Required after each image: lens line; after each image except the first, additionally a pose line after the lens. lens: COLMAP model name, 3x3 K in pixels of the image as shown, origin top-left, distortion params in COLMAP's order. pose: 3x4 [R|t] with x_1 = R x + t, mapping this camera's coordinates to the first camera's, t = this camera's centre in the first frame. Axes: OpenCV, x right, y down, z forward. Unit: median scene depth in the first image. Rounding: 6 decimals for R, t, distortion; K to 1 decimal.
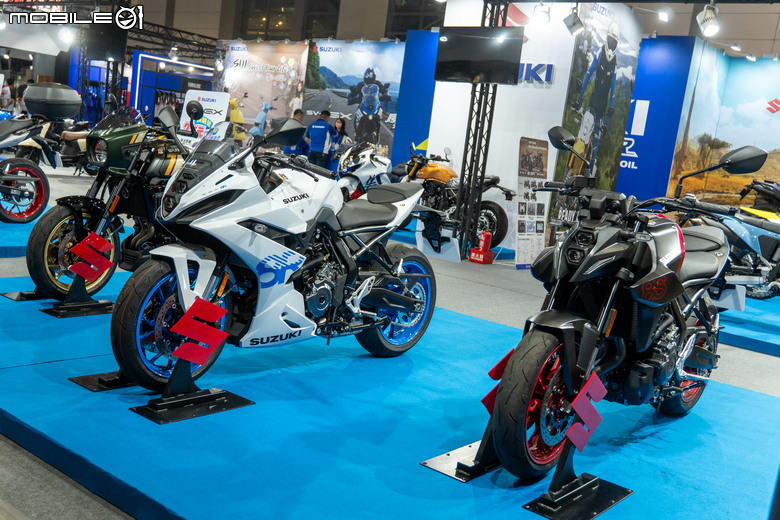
lens RADIAL K [[825.0, 0, 390.0], [0, 825.0, 260.0], [0, 0, 1]] dist [0.010305, 0.022326]
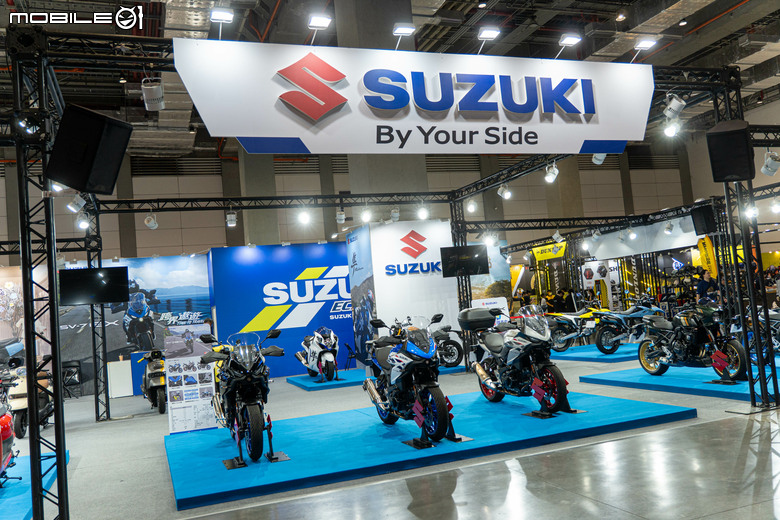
lens RADIAL K [[663.8, 0, 390.0], [0, 663.8, 260.0], [0, 0, 1]] dist [-0.006036, -0.001781]
pose [[0.524883, -0.108876, 0.844183, -0.833669], [0.267818, 0.962537, -0.042380, -0.155597], [-0.807943, 0.248331, 0.534378, 0.227422]]
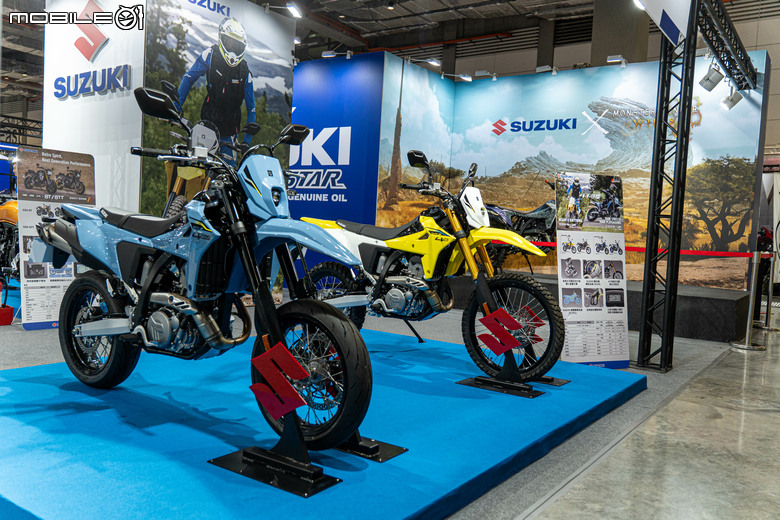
lens RADIAL K [[641.0, 0, 408.9], [0, 641.0, 257.5], [0, 0, 1]] dist [0.002897, 0.094306]
pose [[0.996071, -0.074681, 0.047587, 0.313653], [0.078622, 0.993084, -0.087194, 0.016220], [-0.040746, 0.090593, 0.995054, 0.290130]]
